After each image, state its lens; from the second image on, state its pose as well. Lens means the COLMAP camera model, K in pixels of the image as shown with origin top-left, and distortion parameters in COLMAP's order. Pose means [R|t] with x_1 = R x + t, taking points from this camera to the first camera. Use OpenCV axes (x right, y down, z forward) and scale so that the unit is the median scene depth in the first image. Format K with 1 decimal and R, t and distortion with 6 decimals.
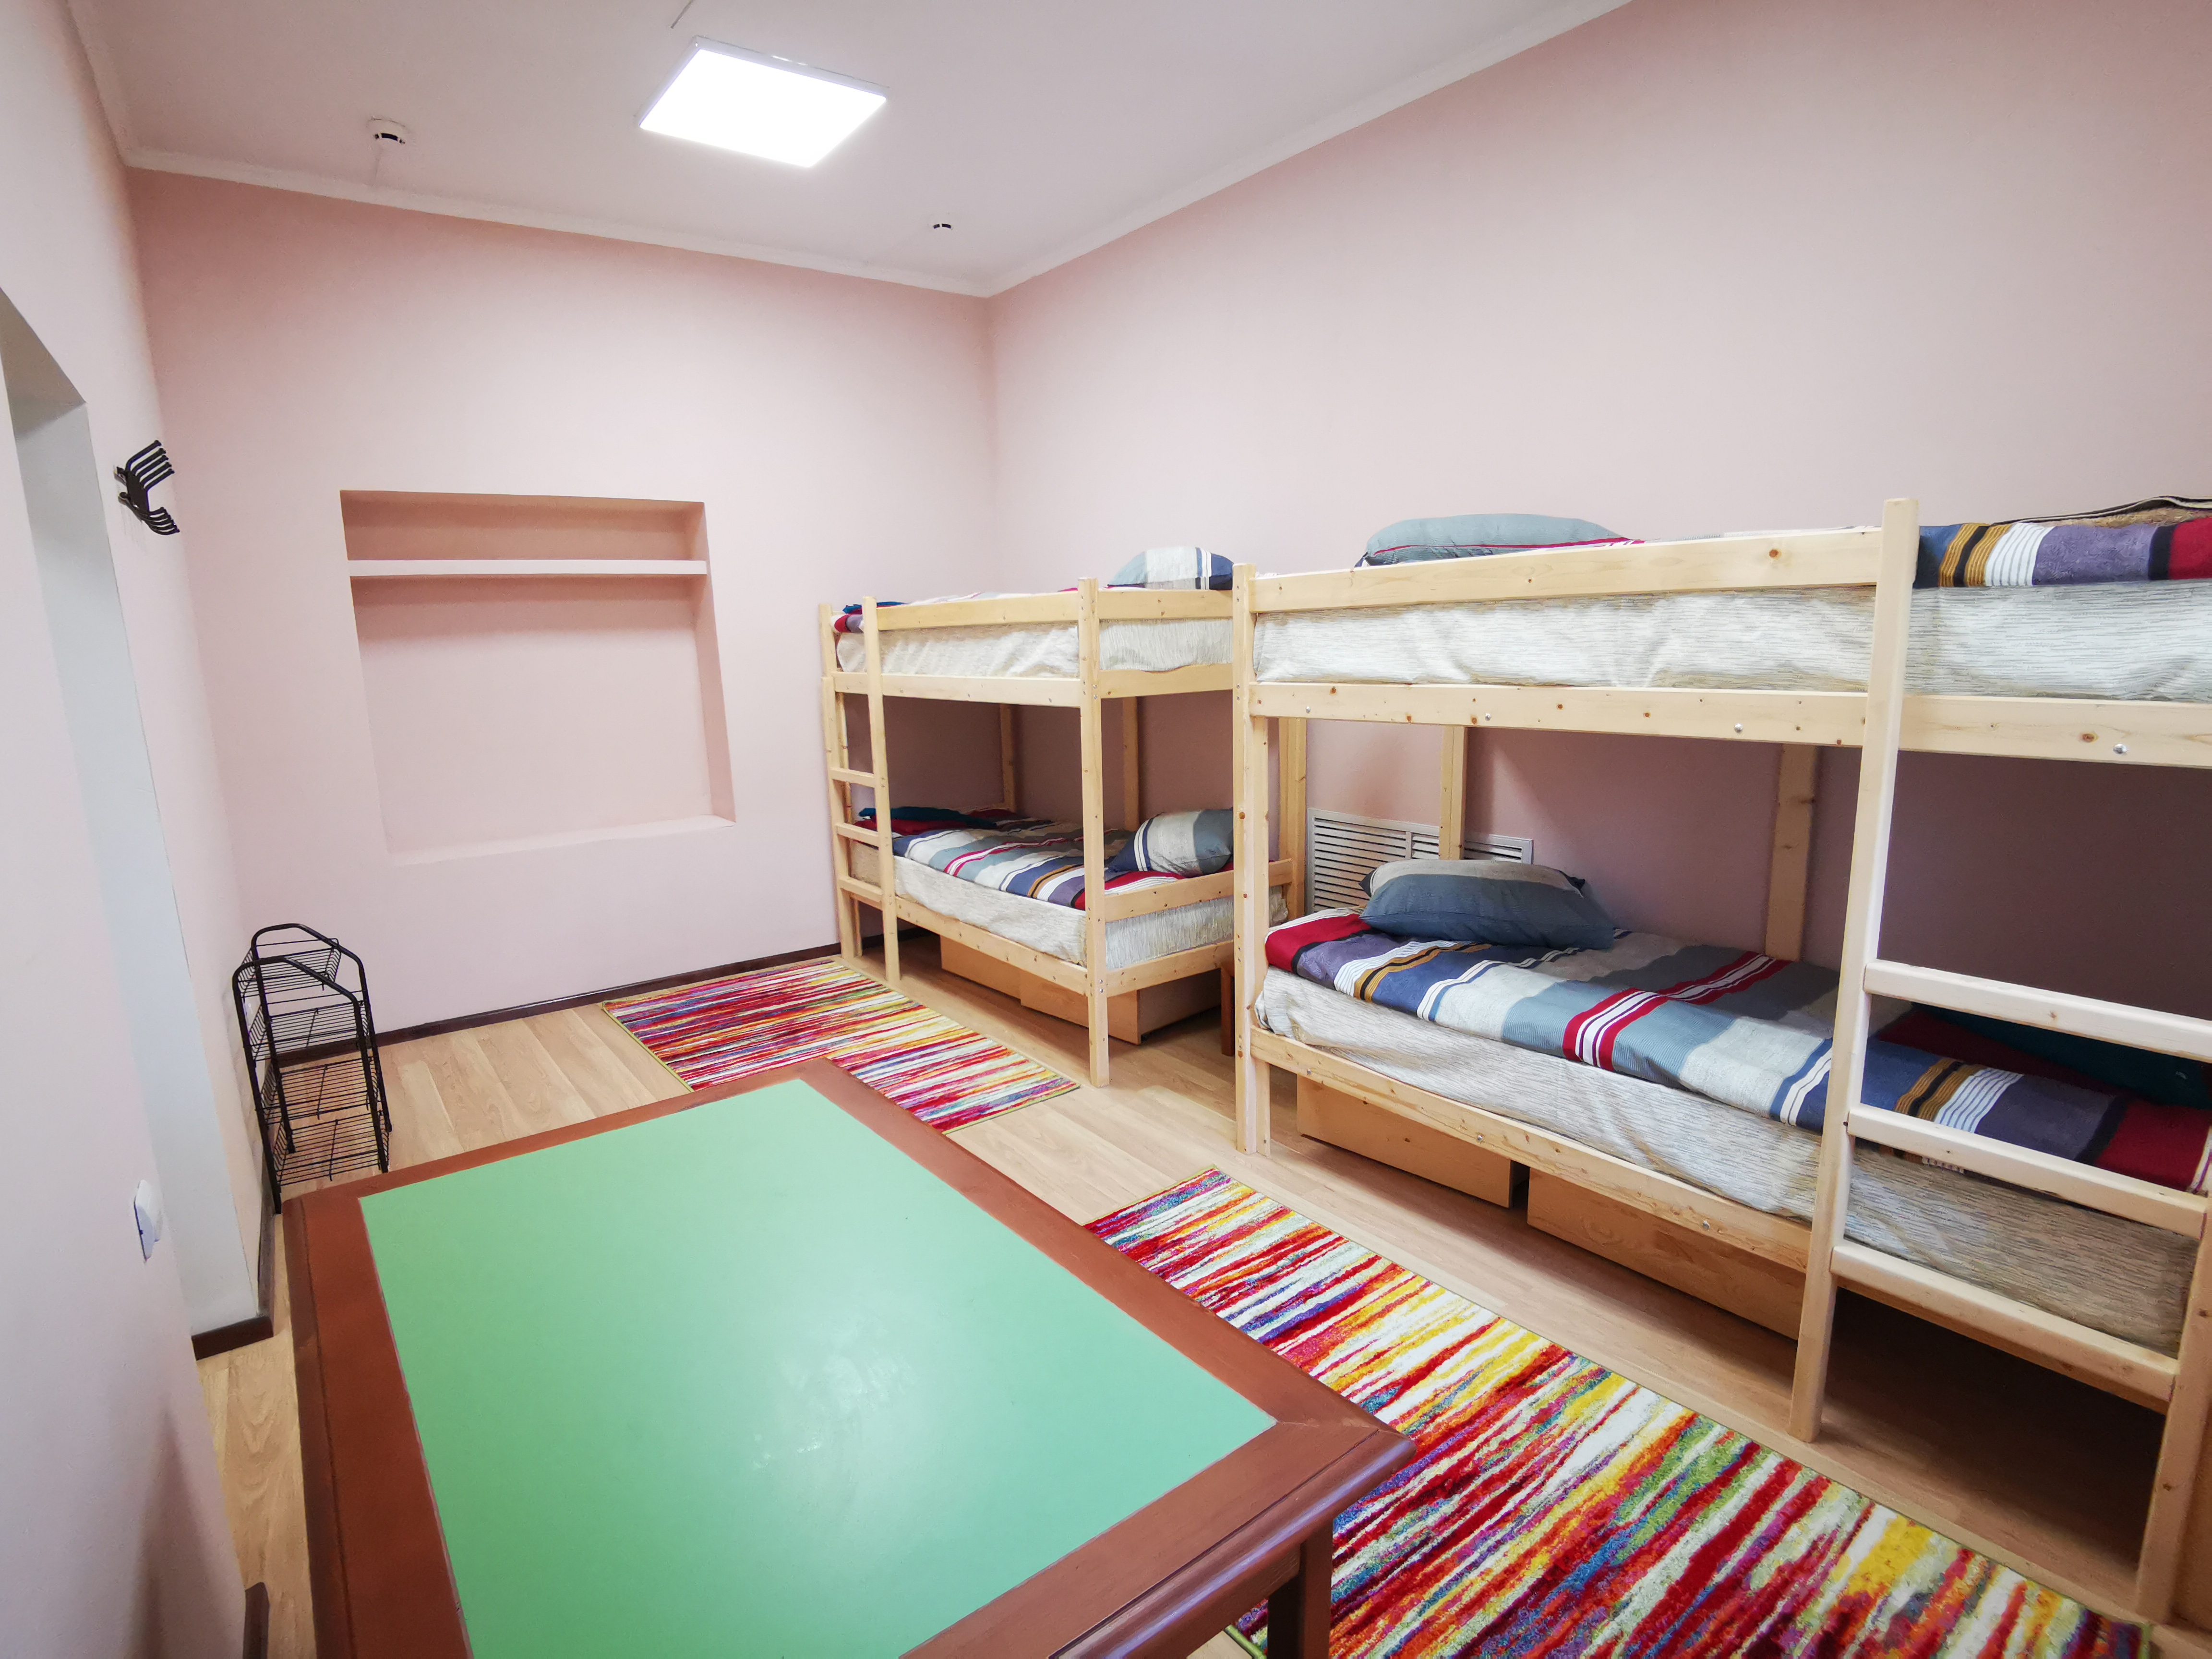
lens RADIAL K [[1104.9, 0, 1106.0], [0, 1104.9, 829.5], [0, 0, 1]] dist [0.022726, -0.045942]
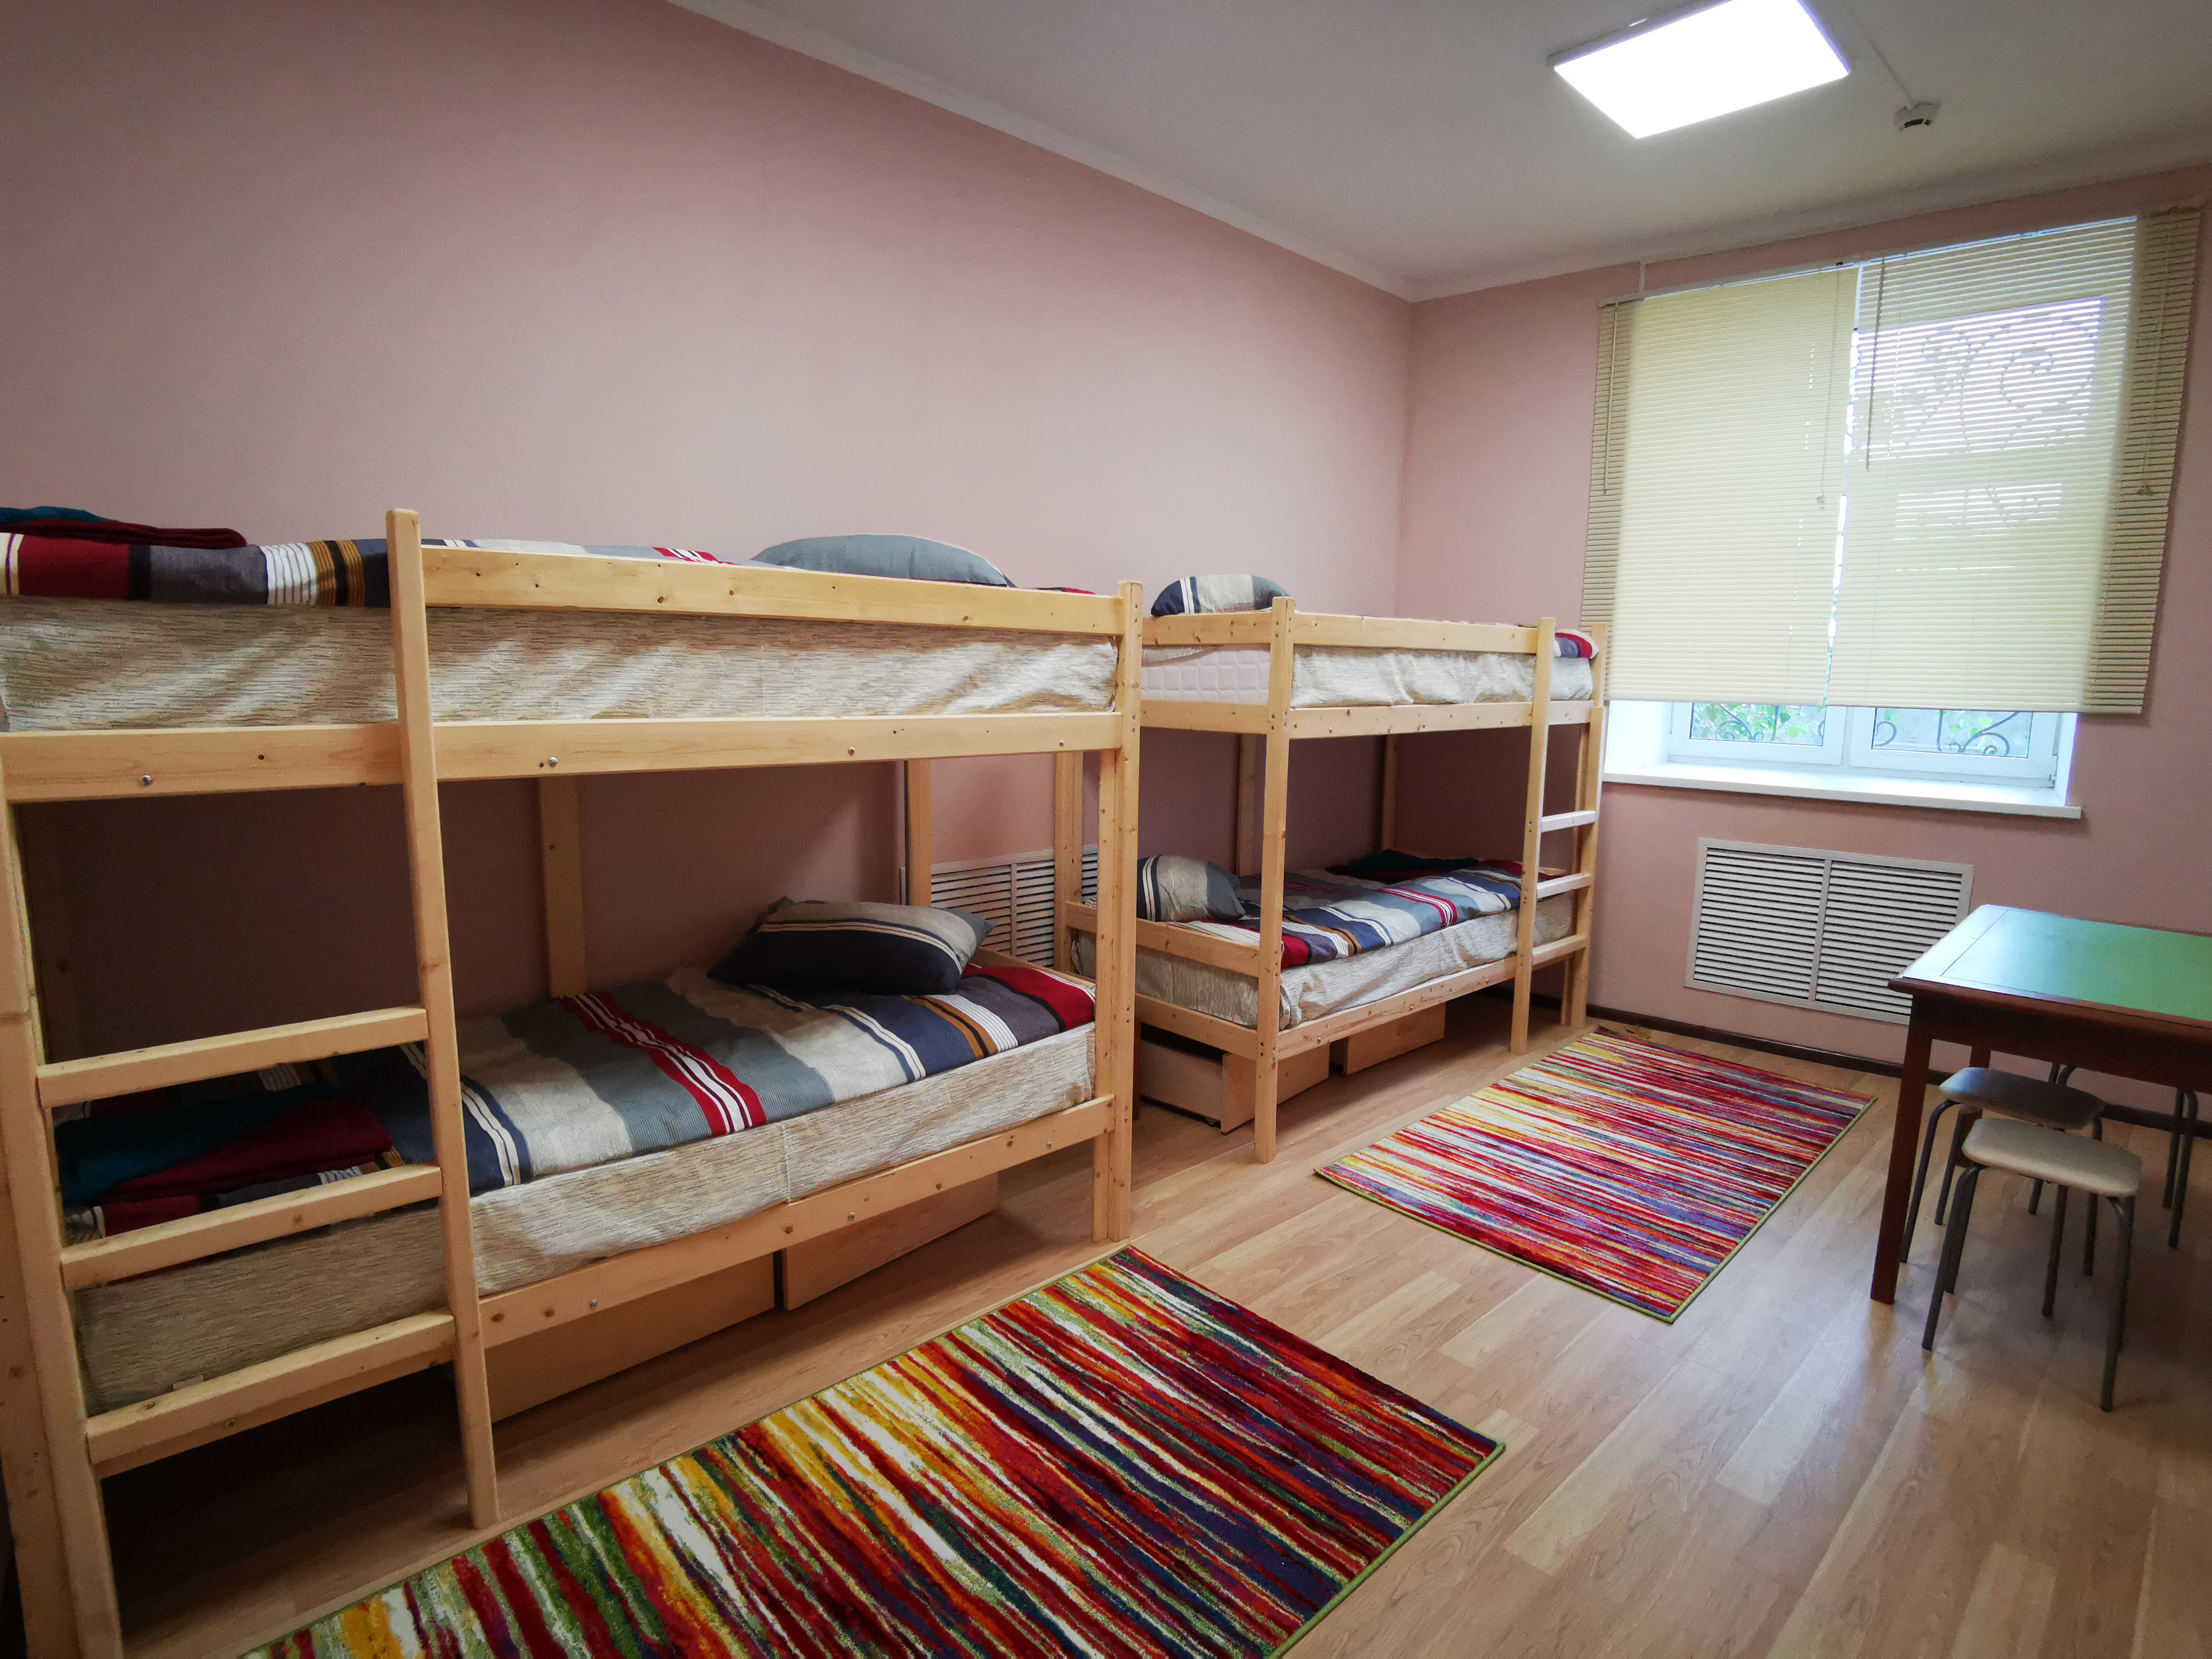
lens RADIAL K [[1104.9, 0, 1106.0], [0, 1104.9, 829.5], [0, 0, 1]] dist [0.022726, -0.045942]
pose [[-0.093368, -0.114417, 0.989035, -0.950994], [0.160675, 0.978622, 0.128381, -0.190267], [-0.982581, 0.170900, -0.072988, 1.312116]]
